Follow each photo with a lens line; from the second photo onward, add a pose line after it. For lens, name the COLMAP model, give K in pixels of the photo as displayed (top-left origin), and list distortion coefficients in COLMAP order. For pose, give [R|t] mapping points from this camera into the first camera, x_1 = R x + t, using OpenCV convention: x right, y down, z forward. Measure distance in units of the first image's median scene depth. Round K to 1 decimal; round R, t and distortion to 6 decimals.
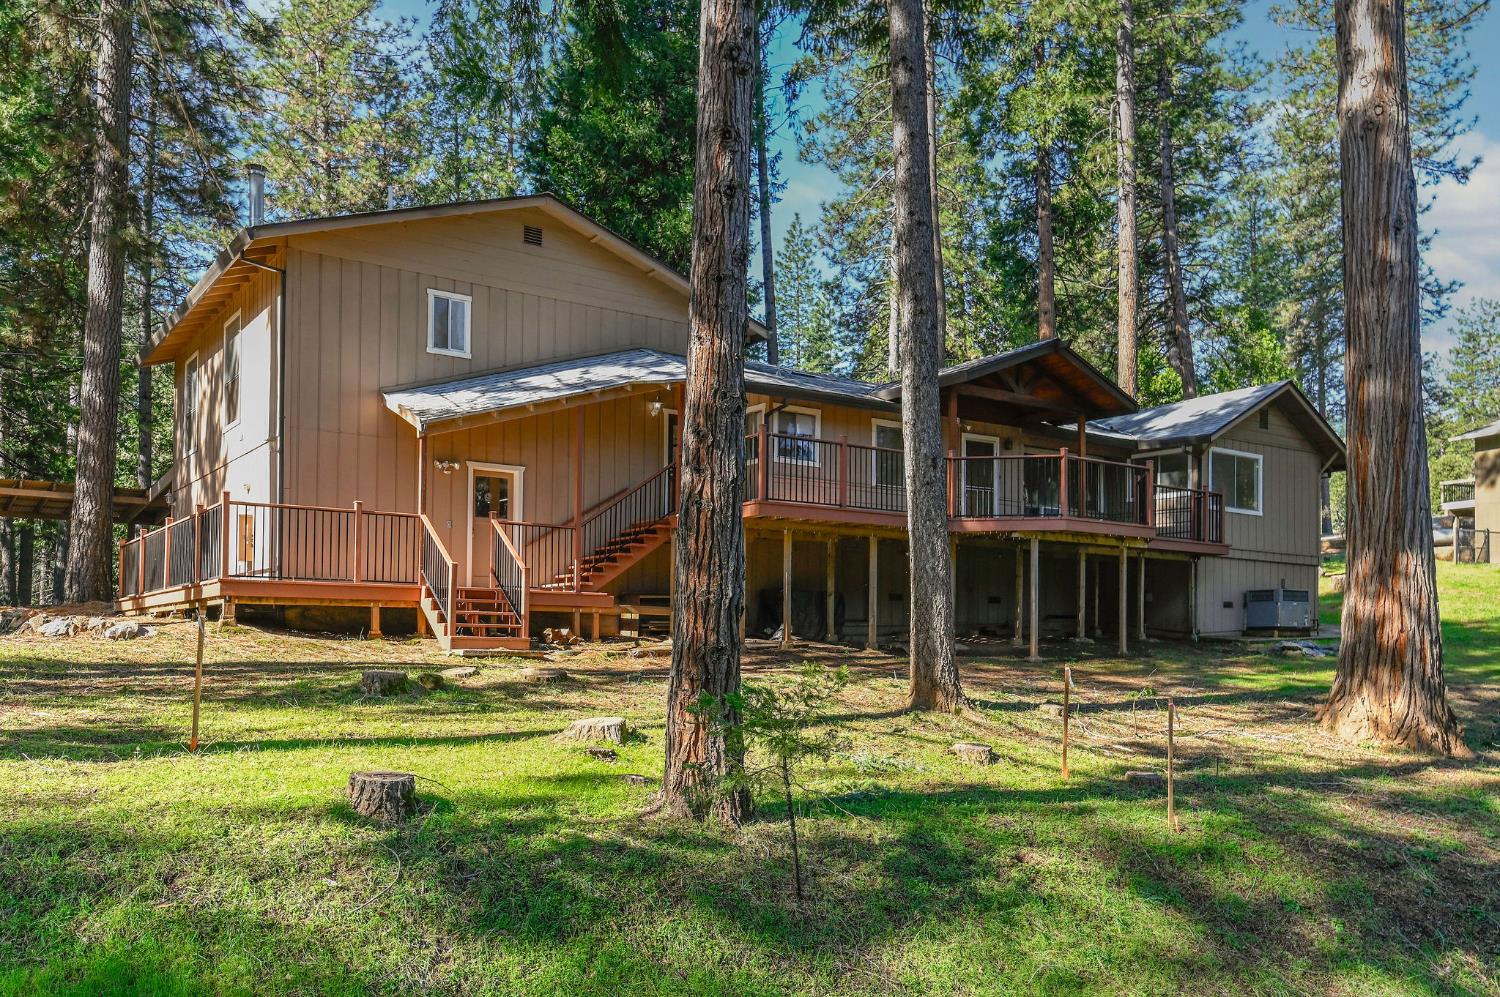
lens RADIAL K [[1217.9, 0, 727.0], [0, 1217.9, 564.2], [0, 0, 1]] dist [0.035584, 0.009081]
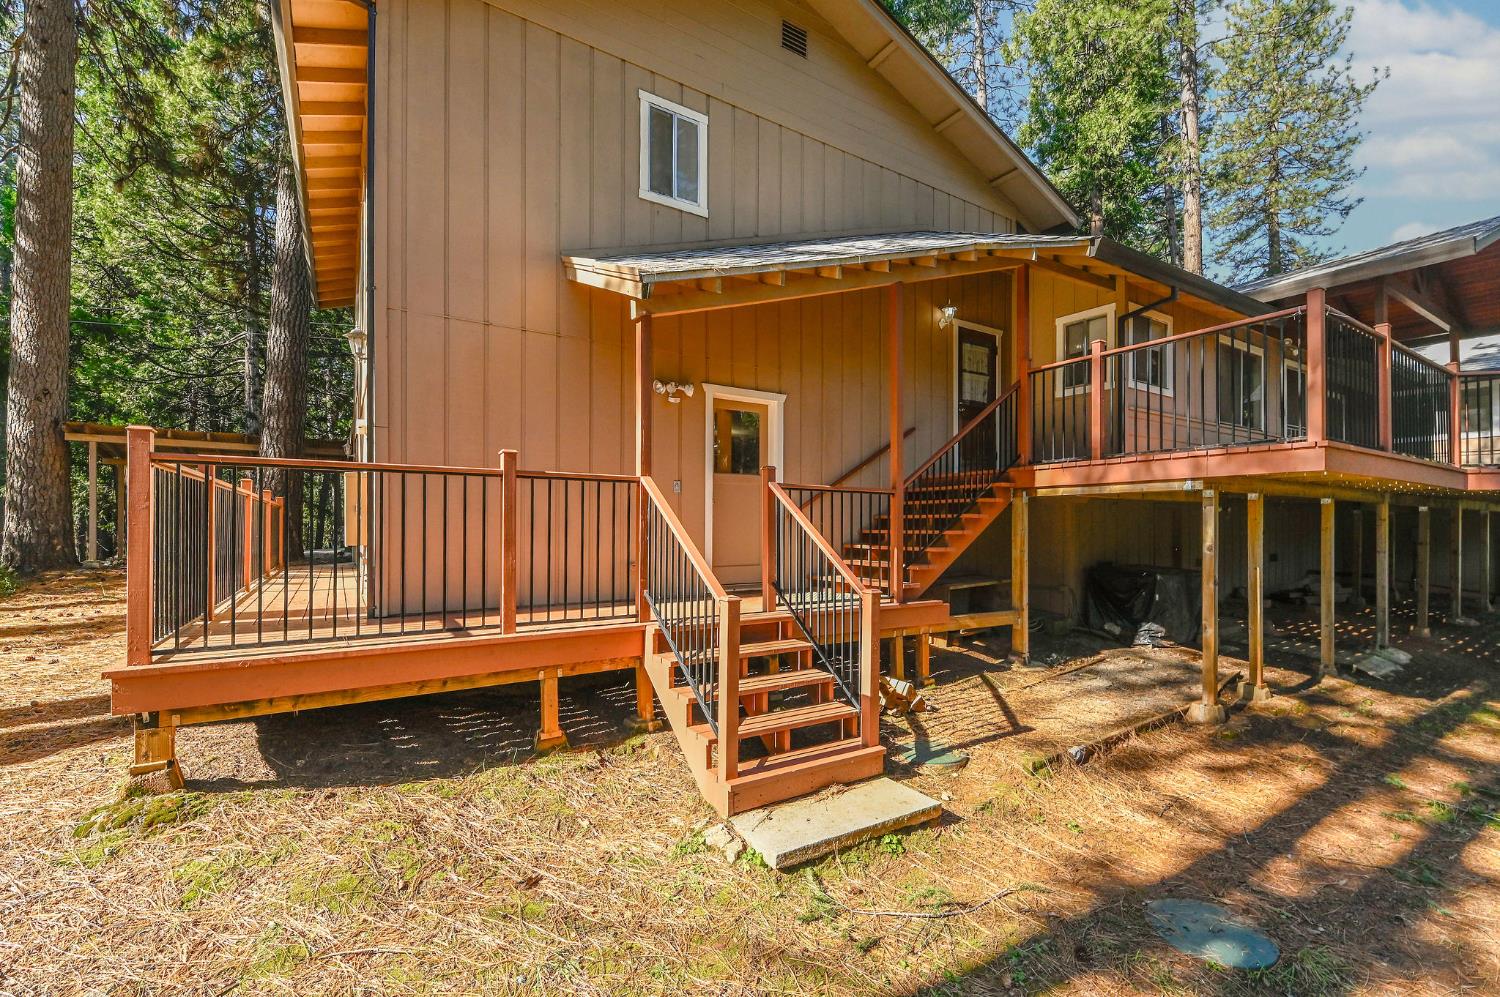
lens RADIAL K [[649.2, 0, 741.7], [0, 649.2, 495.6], [0, 0, 1]] dist [0.010928, -0.005267]
pose [[0.999489, -0.007586, -0.031040, -0.230685], [0.007935, 0.999906, 0.011150, -0.040164], [0.030952, -0.011391, 0.999456, 0.844350]]
